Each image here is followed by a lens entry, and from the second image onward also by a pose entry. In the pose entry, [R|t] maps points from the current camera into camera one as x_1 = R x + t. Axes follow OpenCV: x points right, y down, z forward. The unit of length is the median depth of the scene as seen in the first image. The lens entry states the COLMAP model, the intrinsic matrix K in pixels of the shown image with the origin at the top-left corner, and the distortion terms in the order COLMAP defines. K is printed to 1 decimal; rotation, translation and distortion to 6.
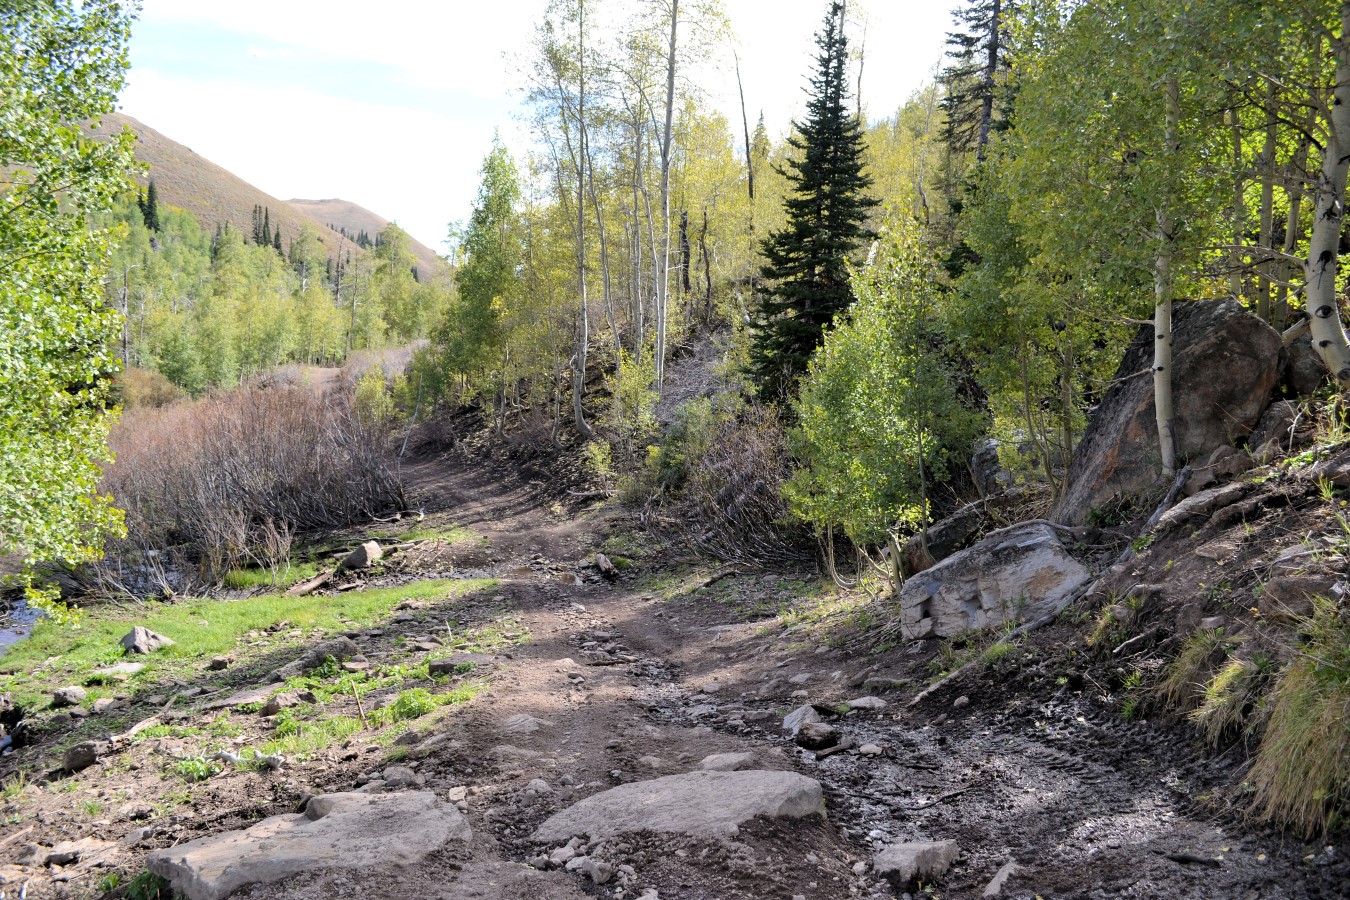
lens RADIAL K [[1014.4, 0, 677.6], [0, 1014.4, 448.5], [0, 0, 1]] dist [-0.079108, 0.004149]
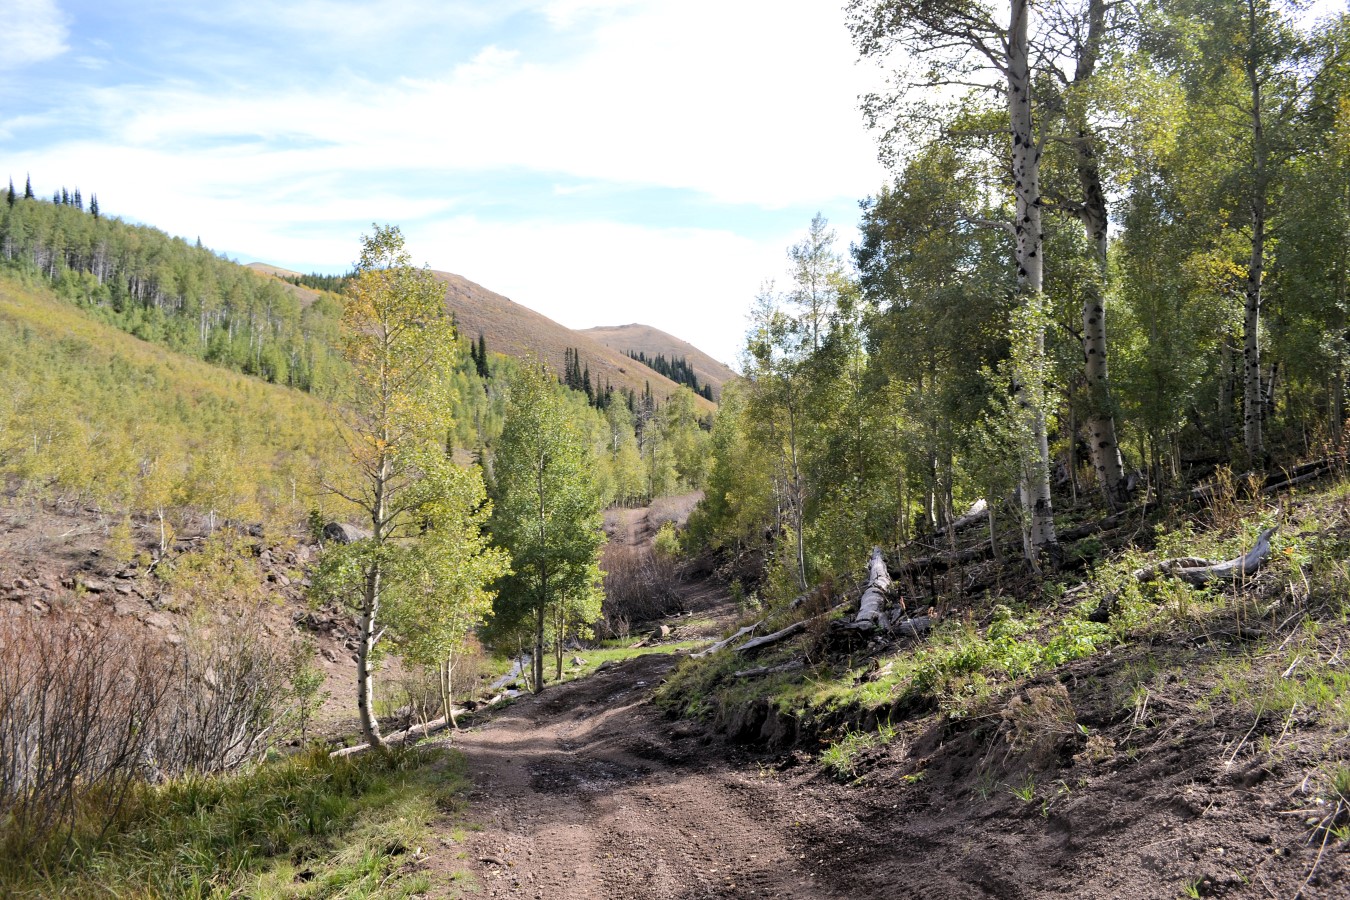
lens RADIAL K [[1014.4, 0, 671.8], [0, 1014.4, 448.5], [0, 0, 1]] dist [-0.079108, 0.004149]
pose [[0.954827, -0.064945, -0.289978, 0.125938], [0.035472, 0.993758, -0.105766, -0.018738], [0.295037, 0.090702, 0.951171, -0.377570]]
